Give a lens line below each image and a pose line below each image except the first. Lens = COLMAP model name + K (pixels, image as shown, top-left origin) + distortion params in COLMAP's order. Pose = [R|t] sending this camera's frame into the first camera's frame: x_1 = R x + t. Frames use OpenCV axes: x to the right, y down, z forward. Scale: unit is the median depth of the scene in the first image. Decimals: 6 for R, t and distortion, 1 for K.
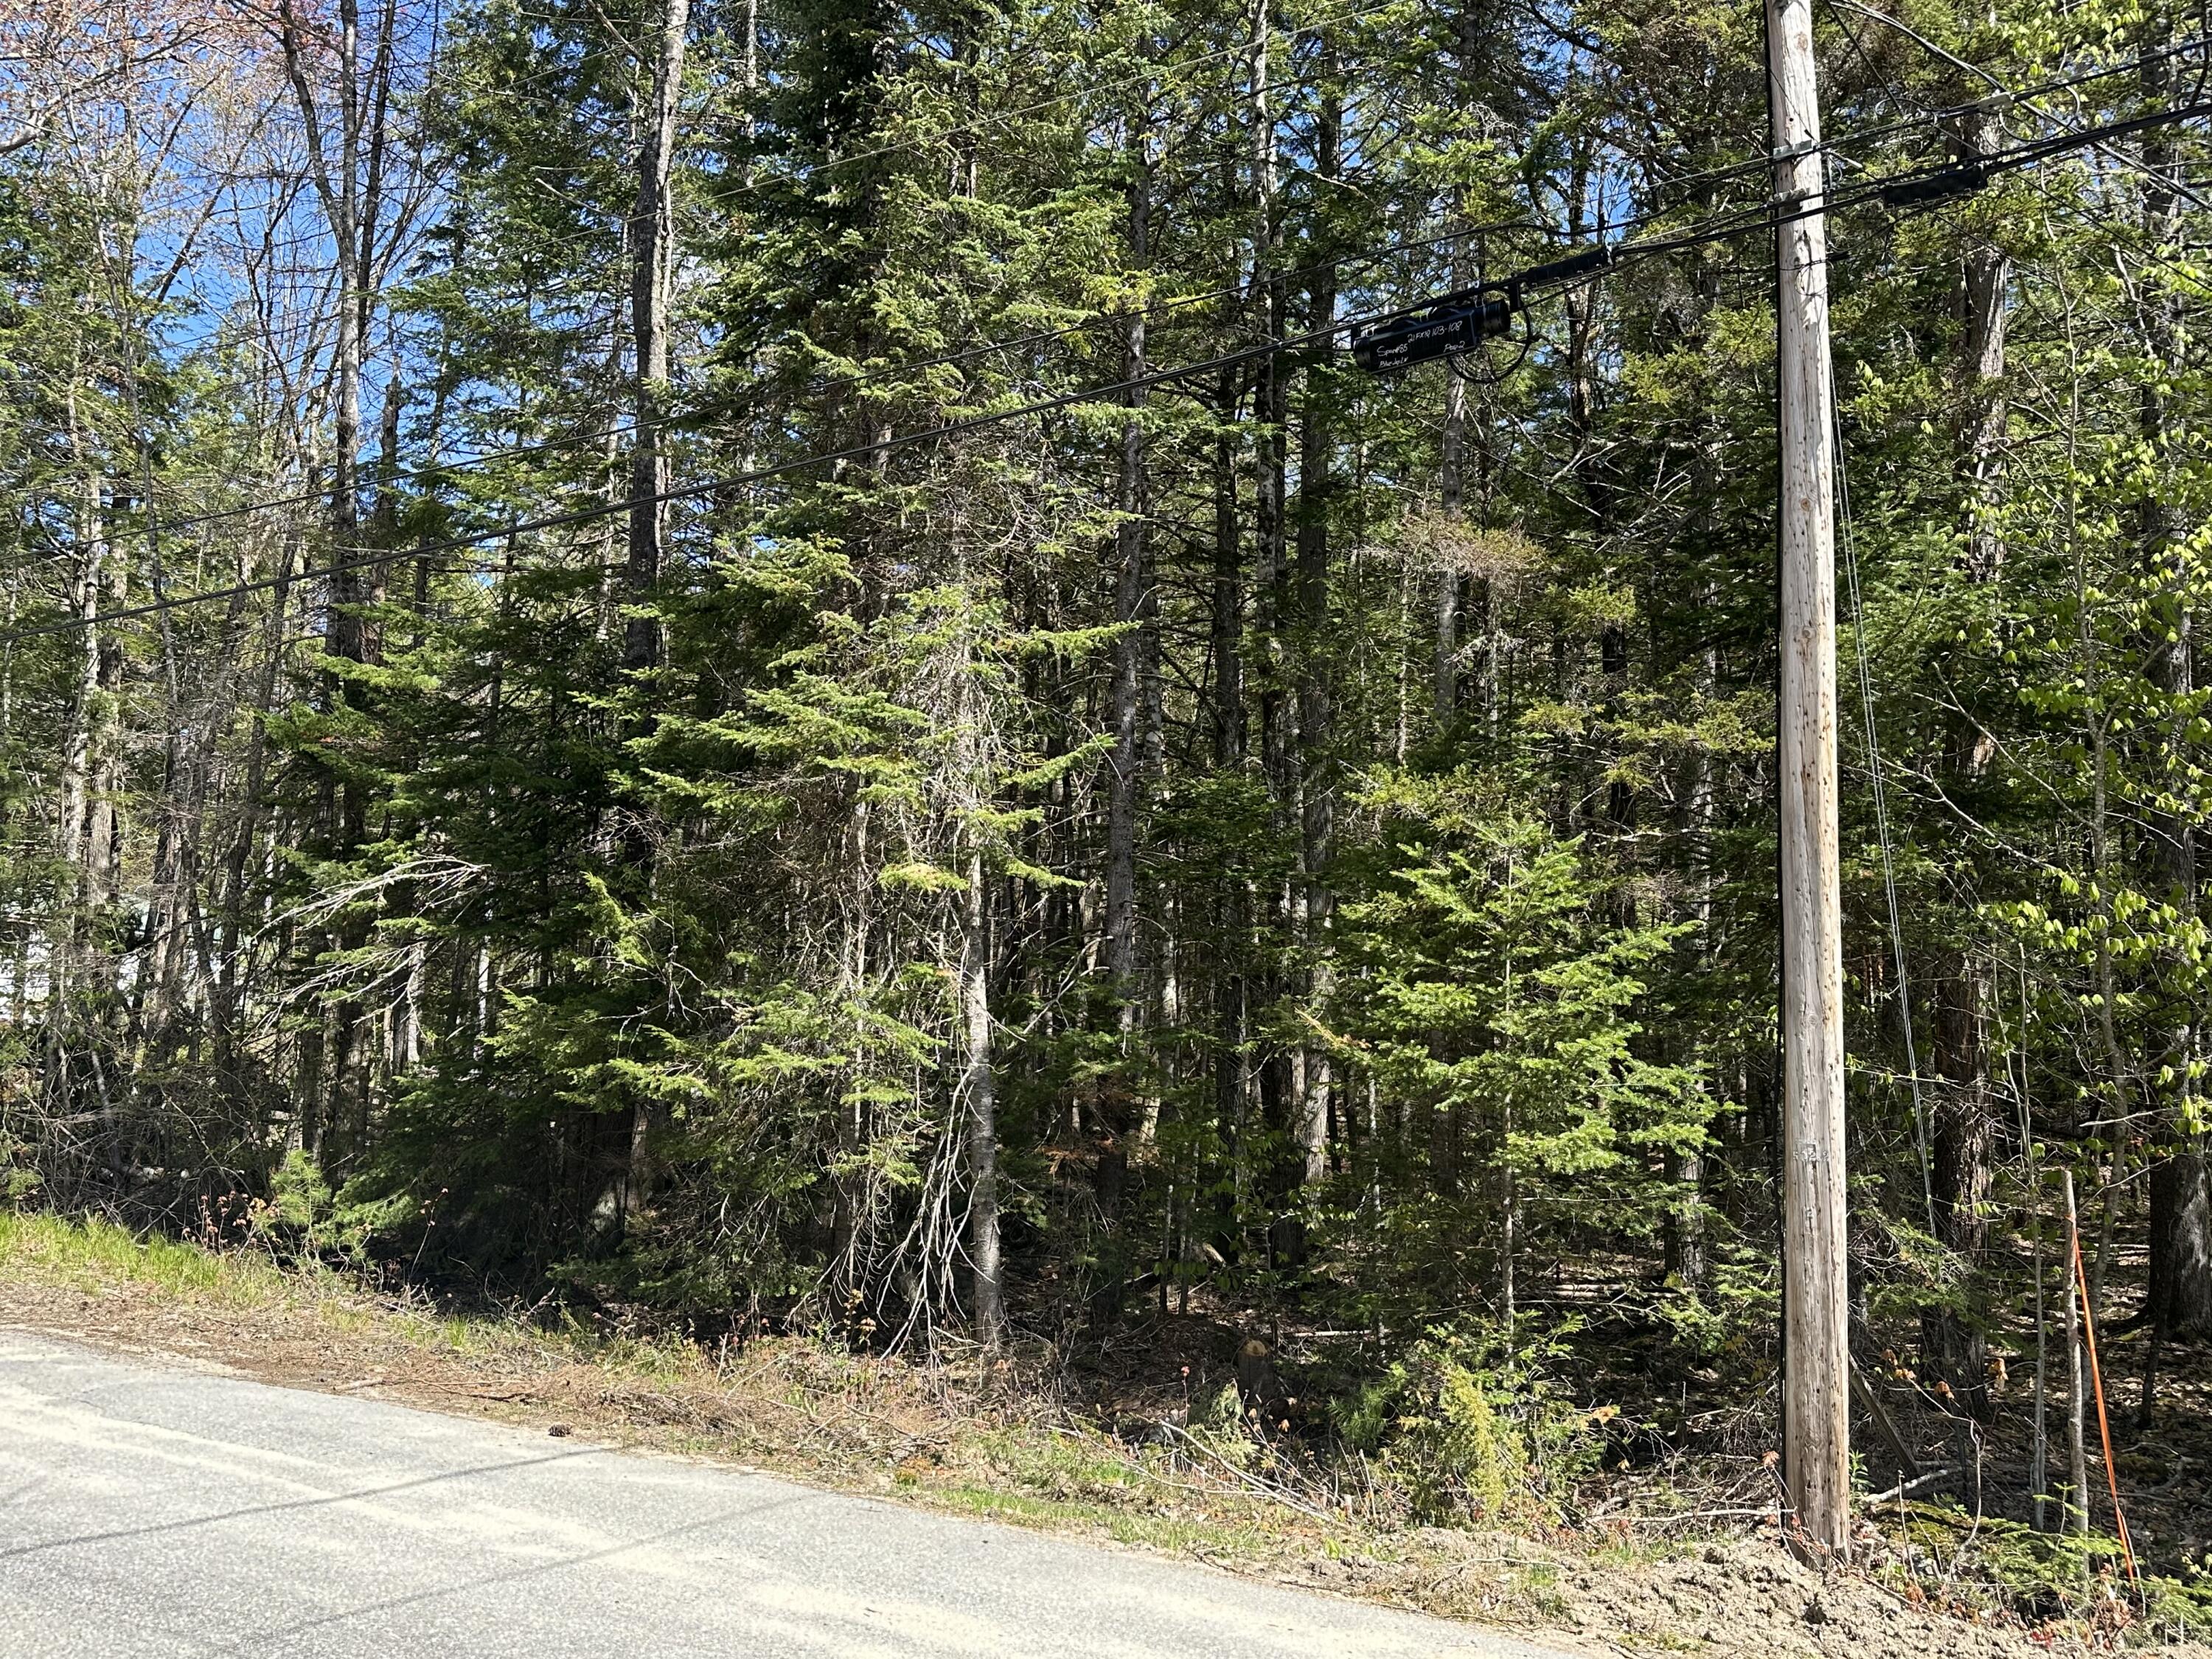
lens RADIAL K [[1892.3, 0, 1102.3], [0, 1892.3, 872.3], [0, 0, 1]] dist [0.132717, -0.187498]
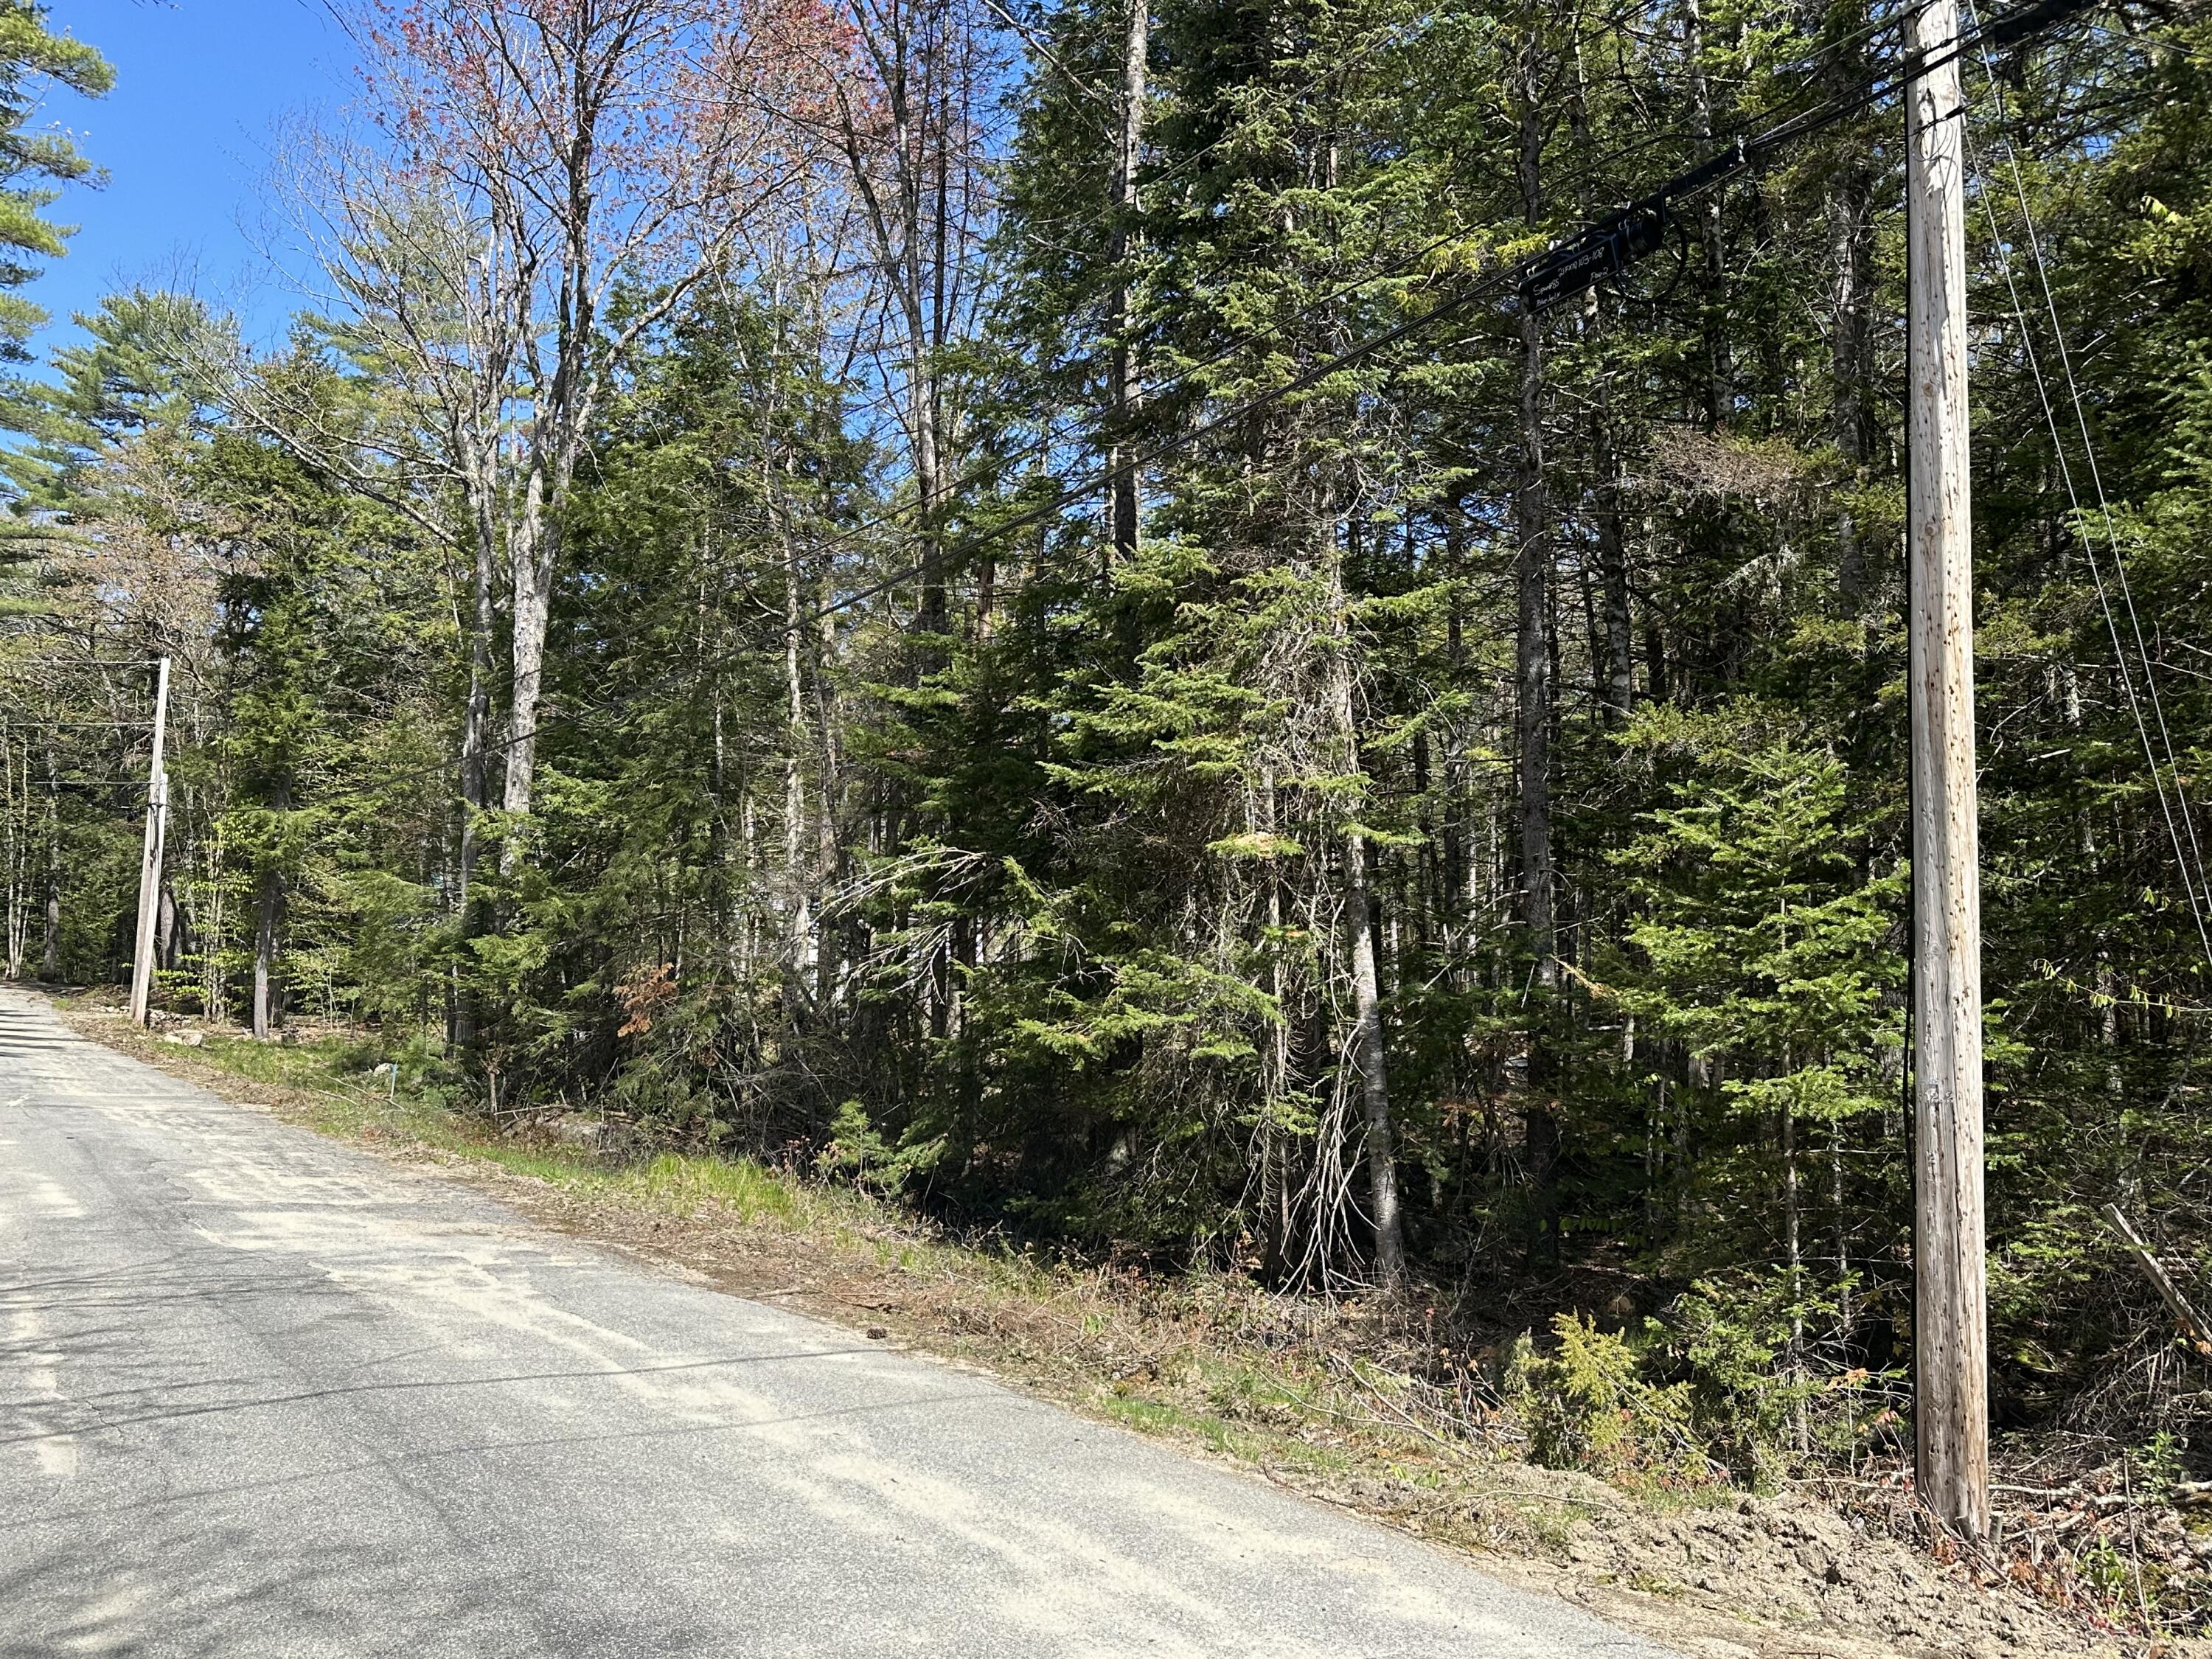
lens RADIAL K [[1892.3, 0, 1102.3], [0, 1892.3, 872.3], [0, 0, 1]] dist [0.132717, -0.187498]
pose [[0.910027, -0.052470, -0.411215, 0.256002], [0.060294, 0.998162, 0.006067, 0.006007], [0.410141, -0.030314, 0.911518, -0.004036]]
